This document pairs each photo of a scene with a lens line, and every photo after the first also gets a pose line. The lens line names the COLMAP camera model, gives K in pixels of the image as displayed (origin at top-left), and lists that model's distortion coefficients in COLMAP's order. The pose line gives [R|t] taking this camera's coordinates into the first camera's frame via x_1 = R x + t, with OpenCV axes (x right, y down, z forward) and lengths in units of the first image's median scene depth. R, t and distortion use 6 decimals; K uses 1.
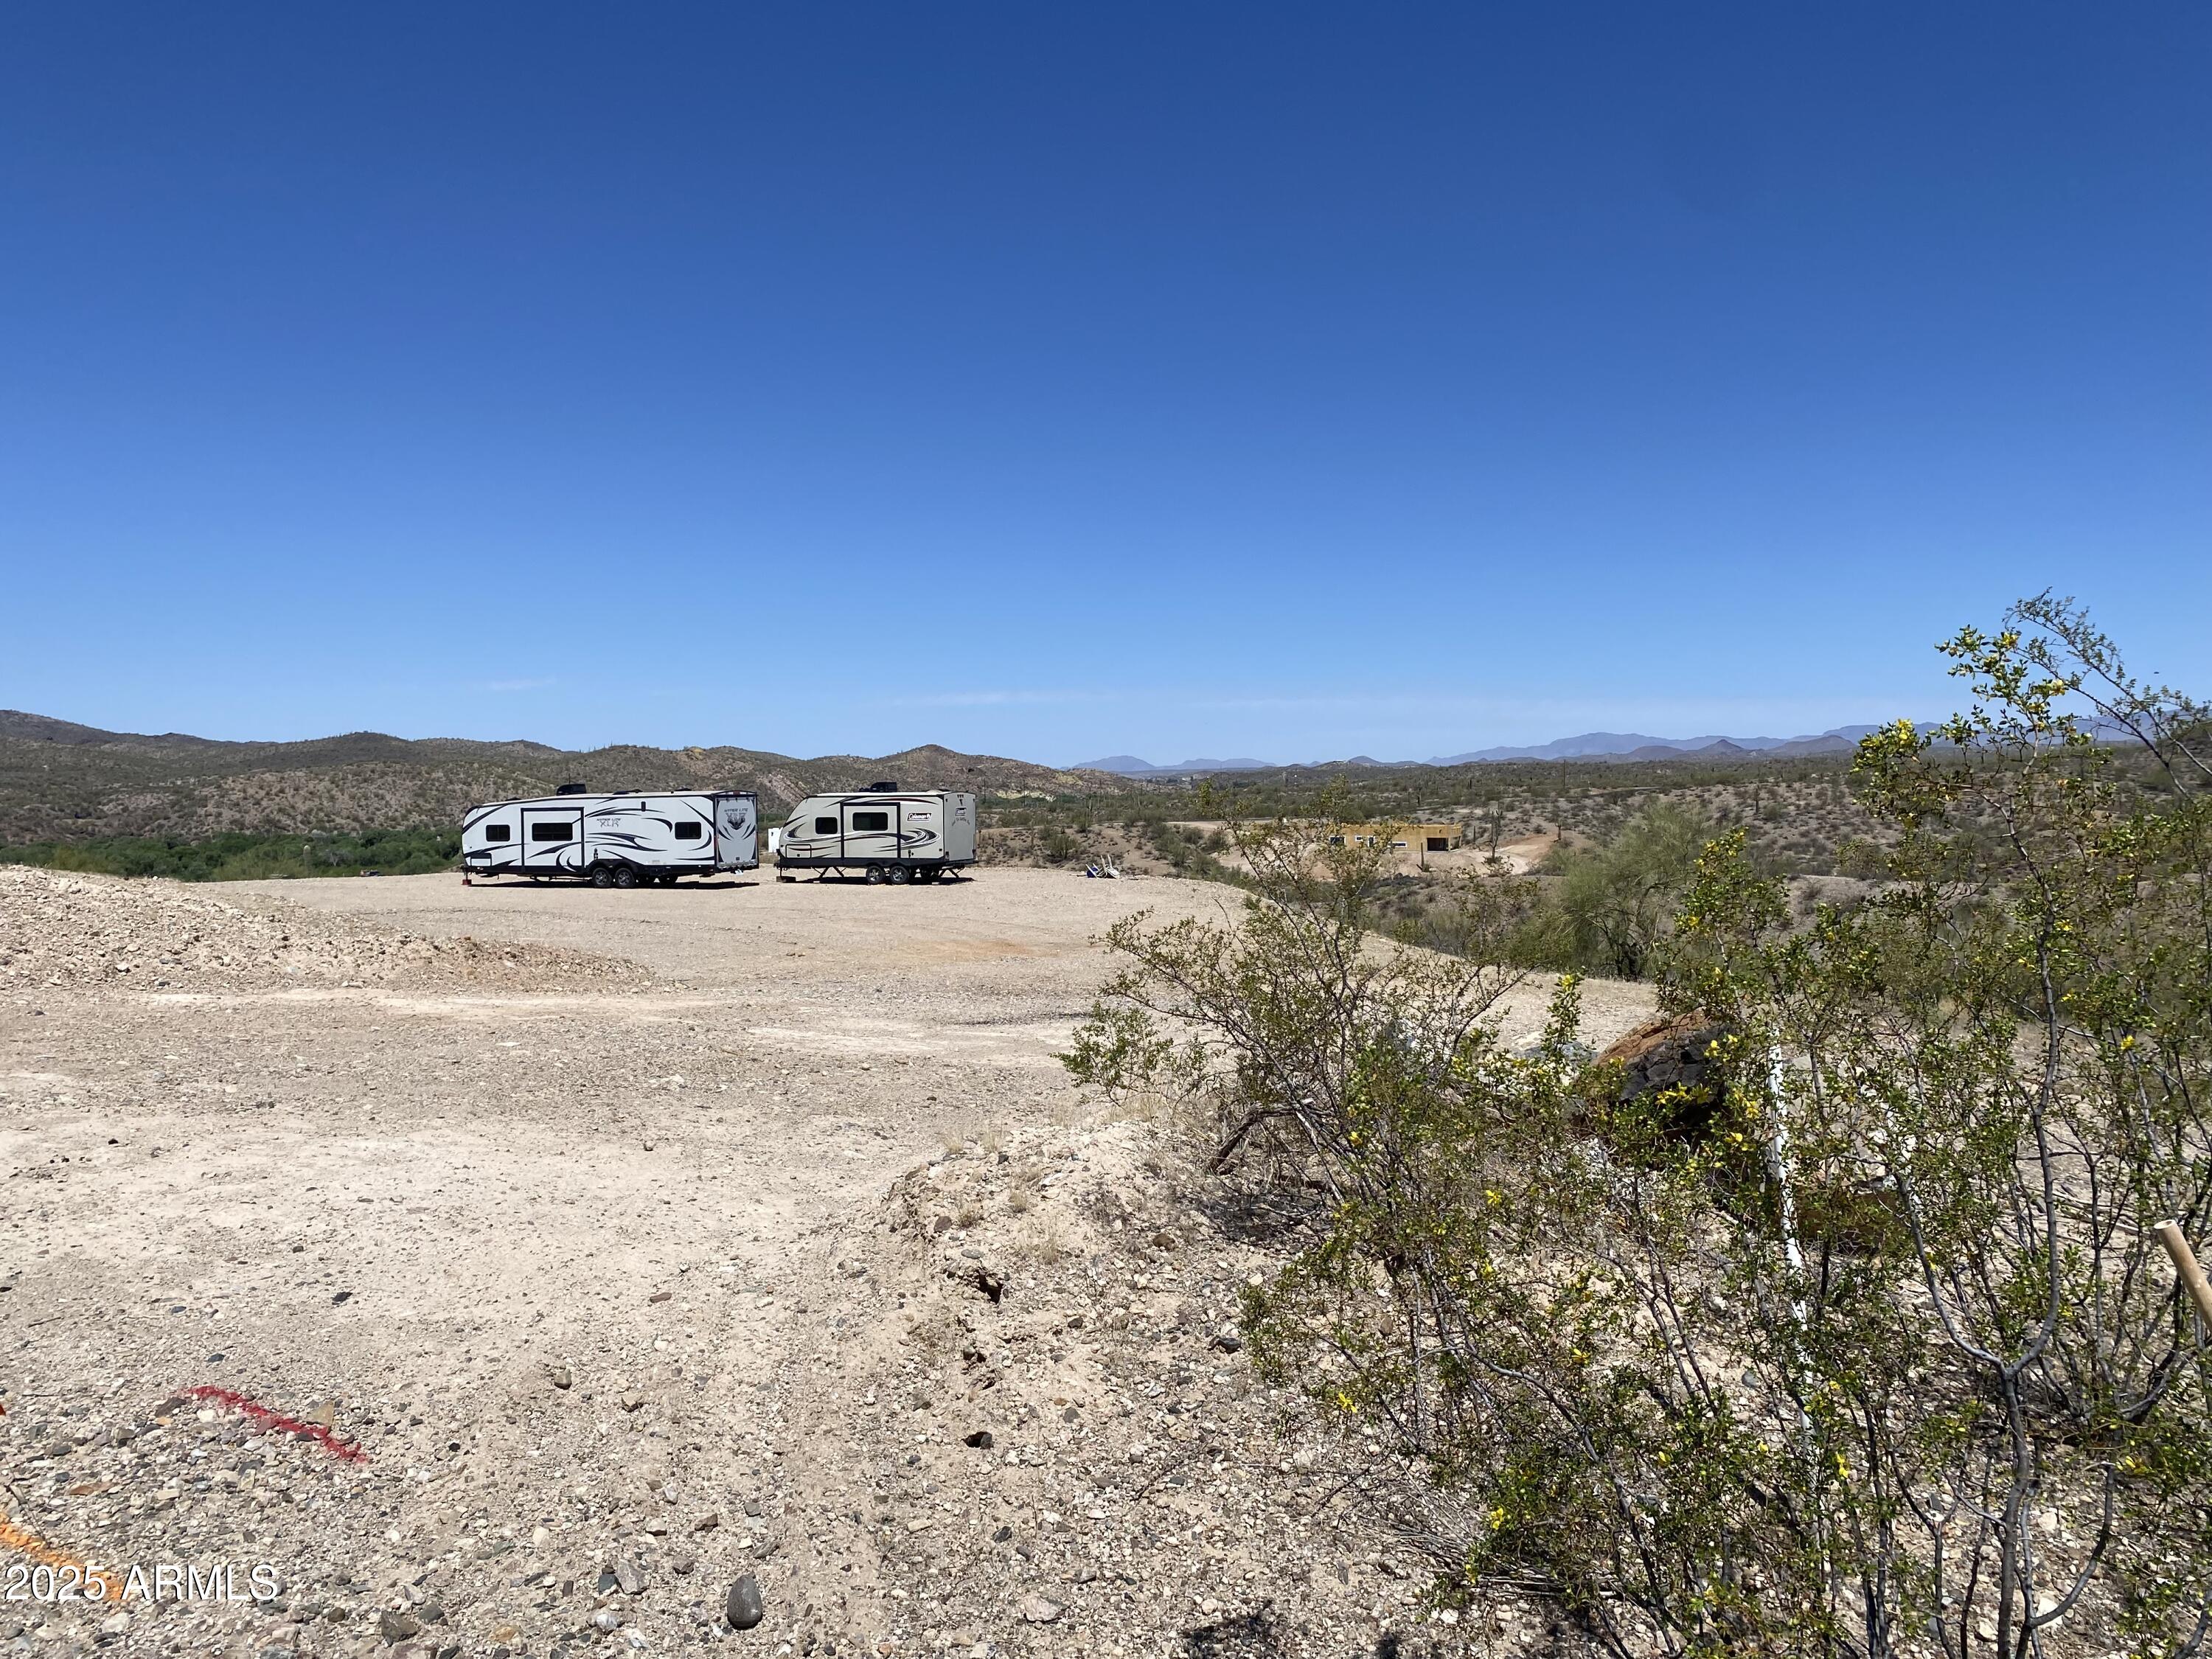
lens RADIAL K [[1670.6, 0, 1107.4], [0, 1670.6, 817.7], [0, 0, 1]] dist [0.136802, -0.275303]
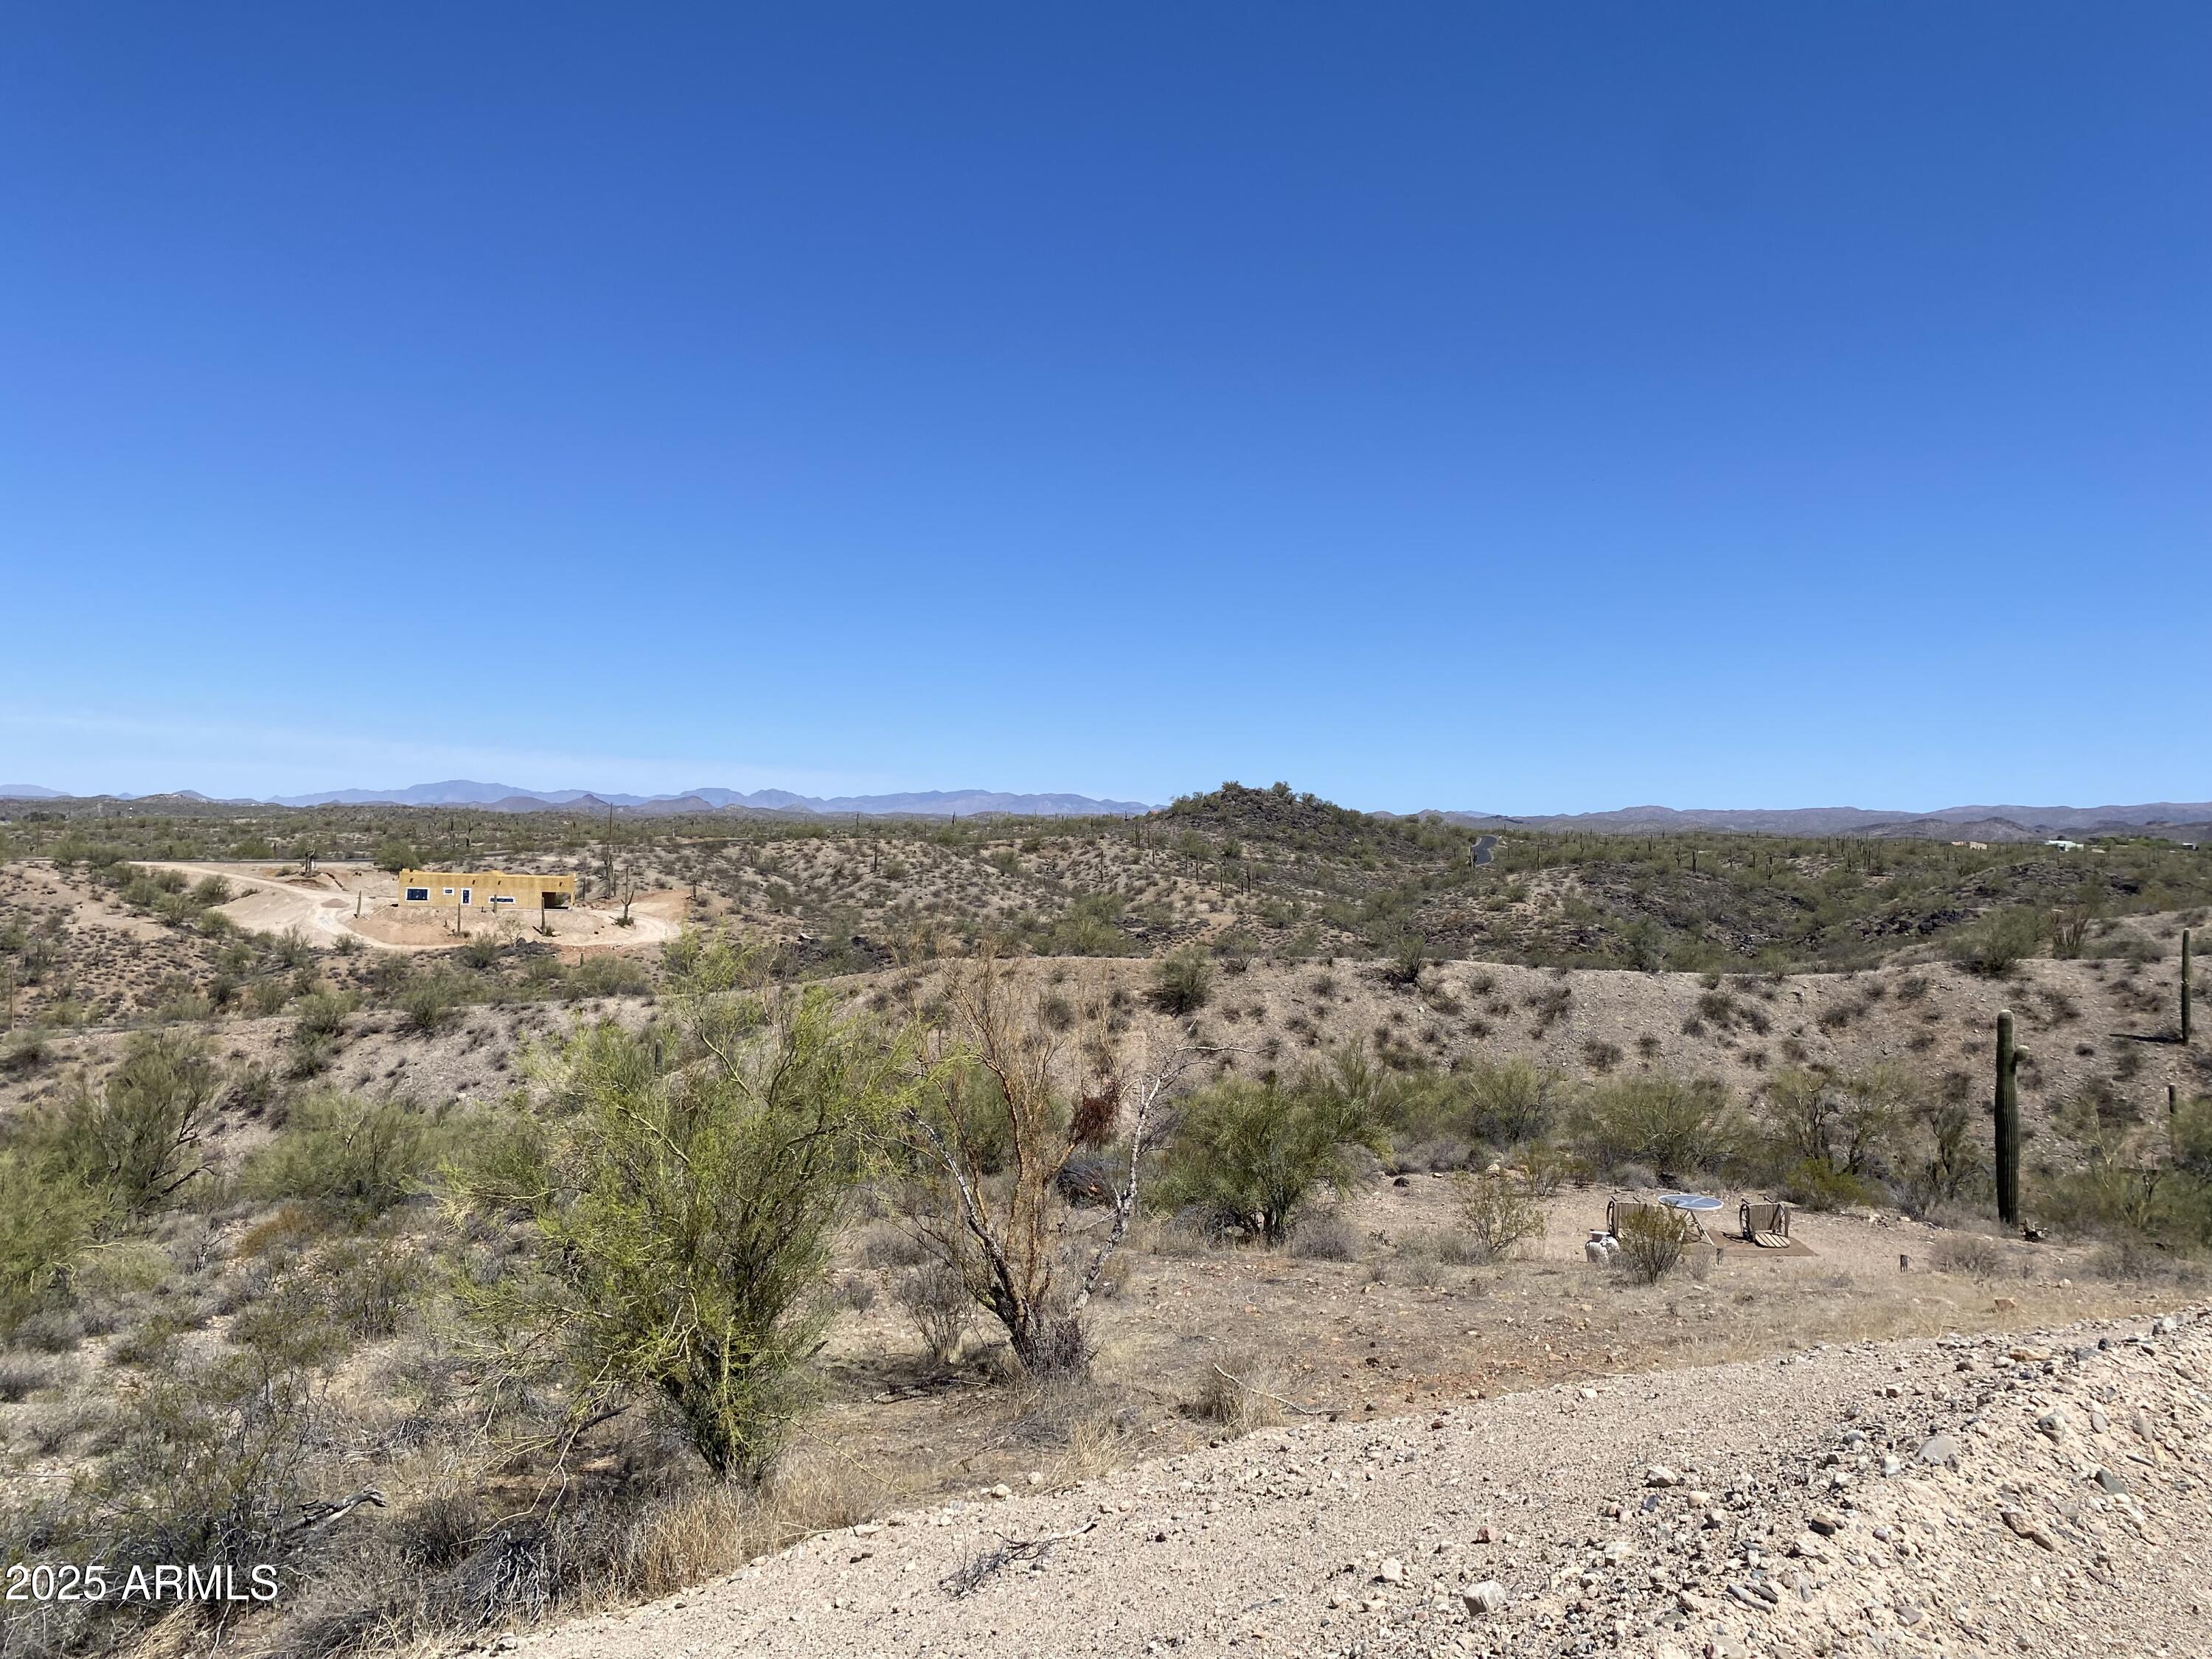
lens RADIAL K [[1670.6, 0, 1107.4], [0, 1670.6, 817.7], [0, 0, 1]] dist [0.136802, -0.275303]
pose [[0.795573, 0.045172, 0.604171, -0.074673], [-0.026484, 0.998856, -0.039807, 0.001668], [-0.605278, 0.015669, 0.795860, 0.203878]]
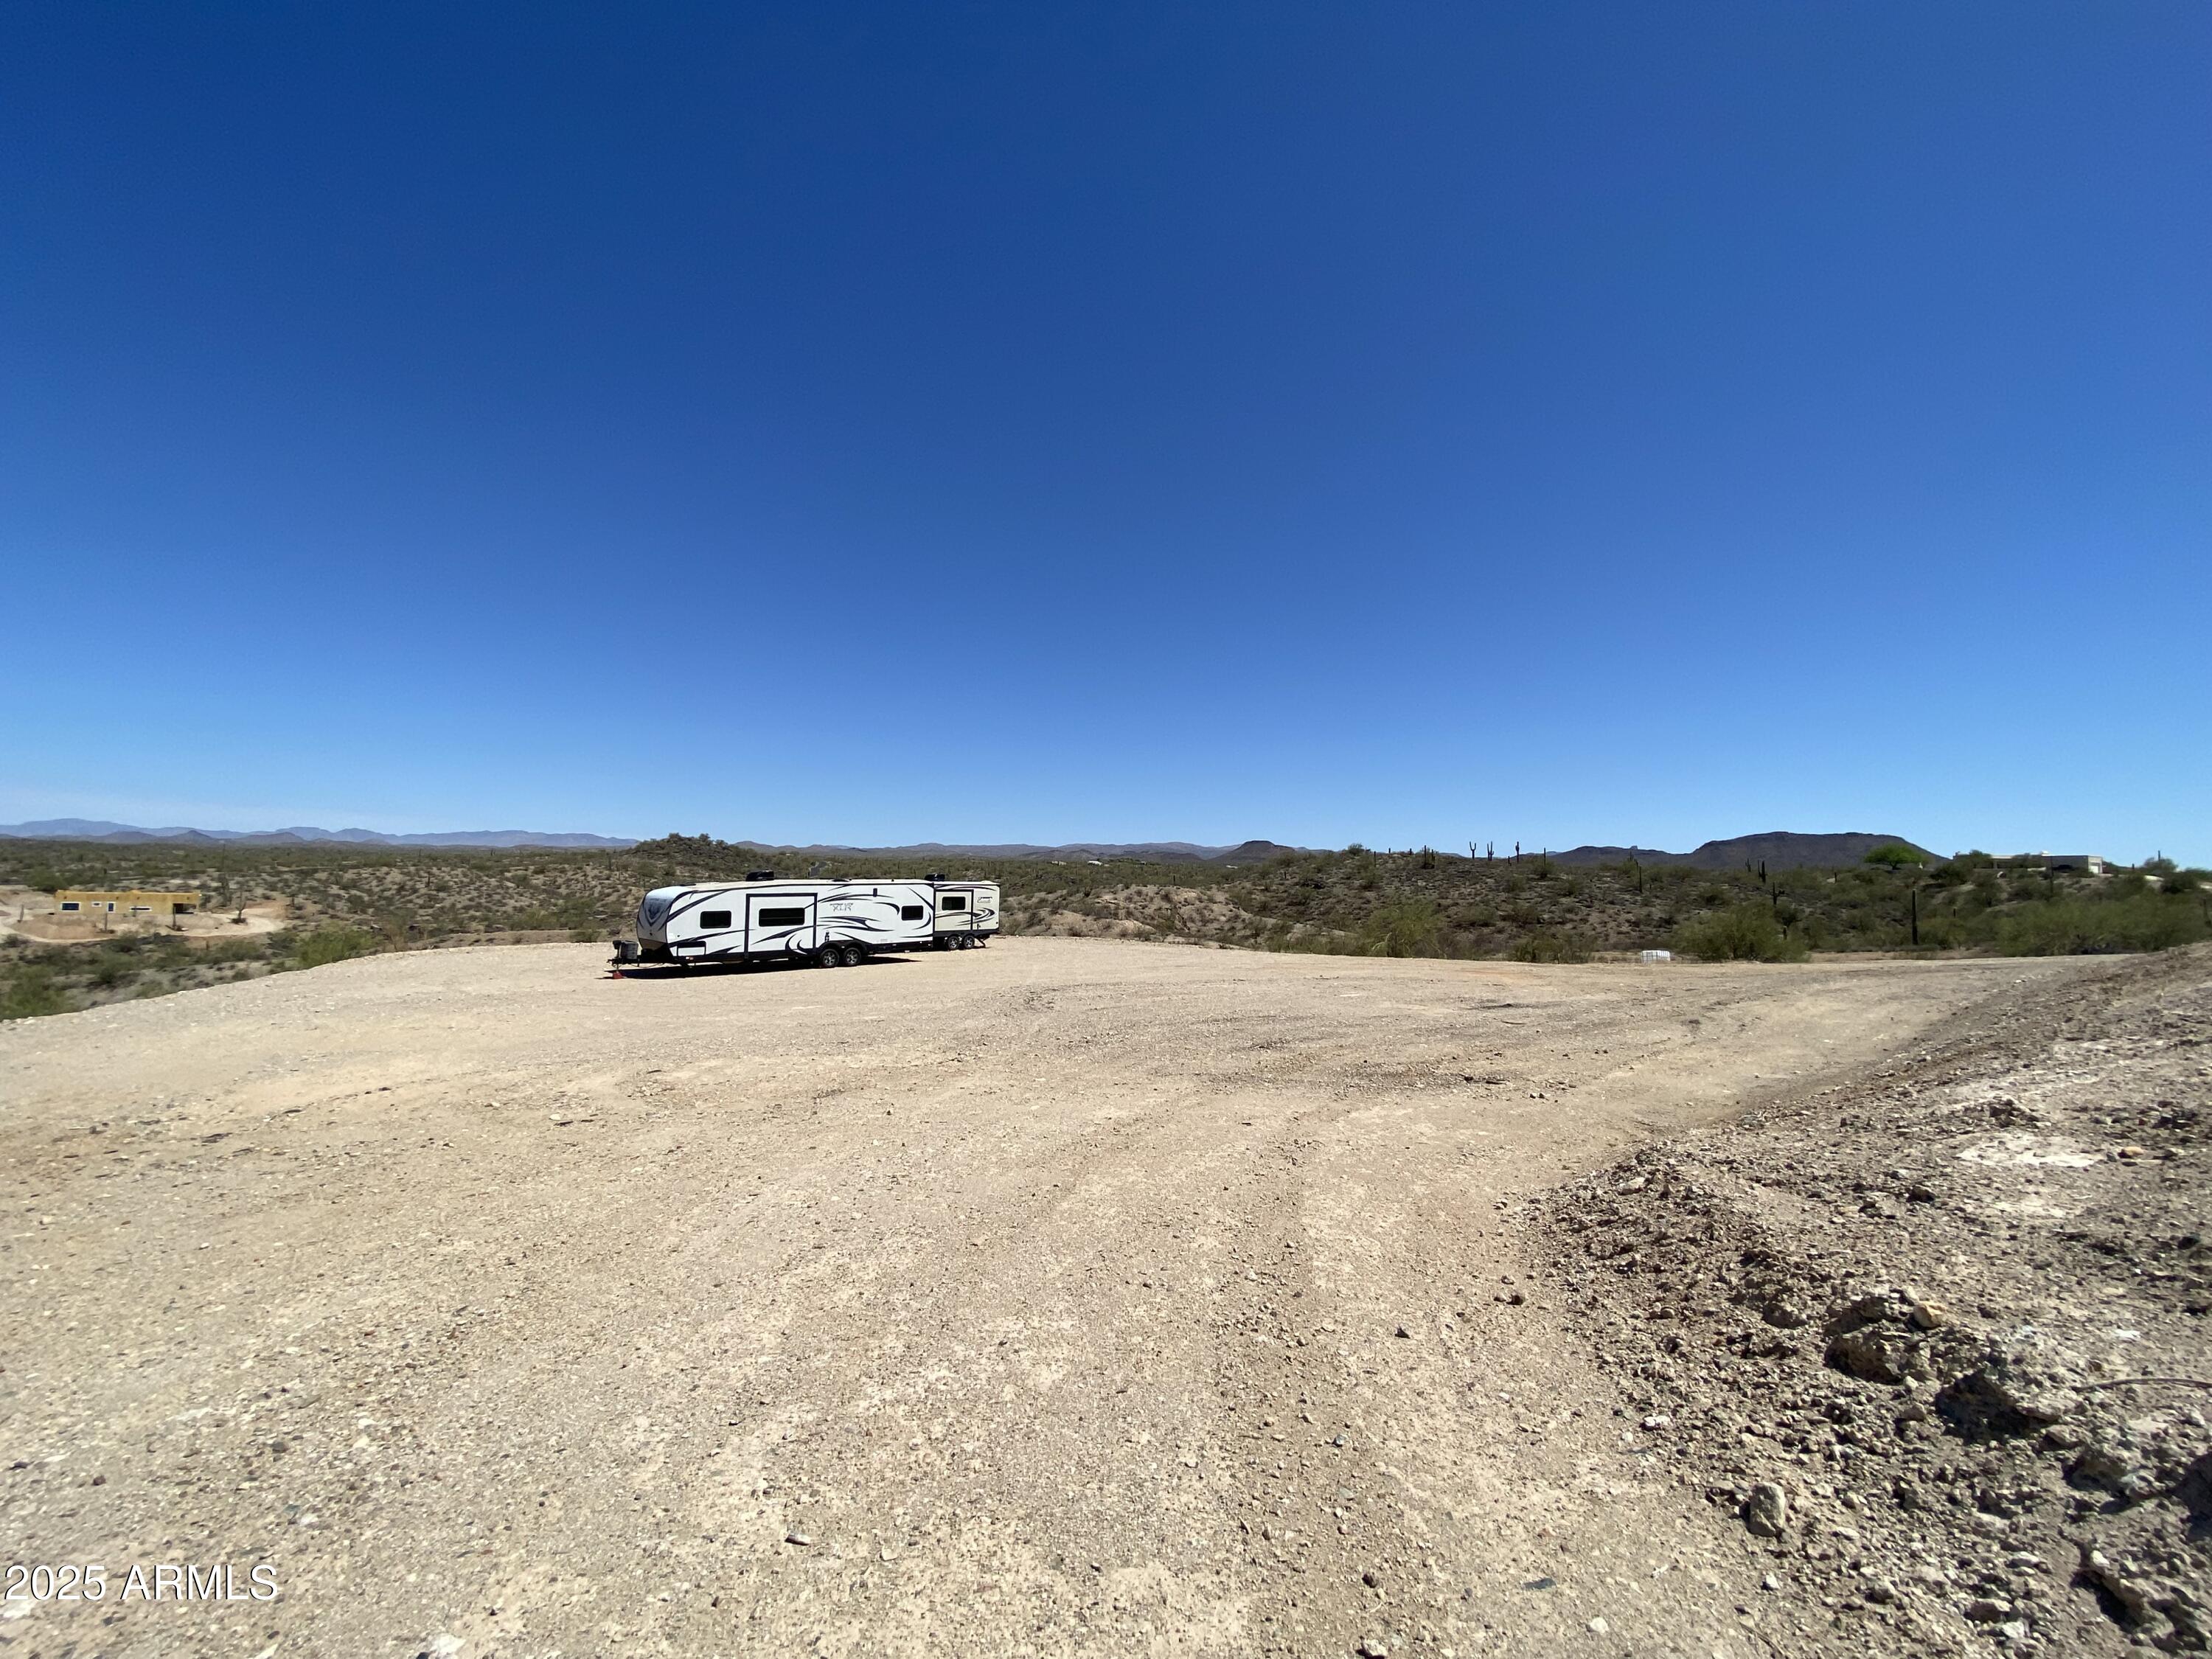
lens RADIAL K [[888.1, 0, 1119.5], [0, 888.1, 827.2], [0, 0, 1]] dist [-0.003605, -0.011496]
pose [[0.391548, 0.068333, 0.917617, -0.124032], [-0.005047, 0.997383, -0.072120, -0.001321], [-0.920144, 0.023607, 0.390868, 0.100204]]
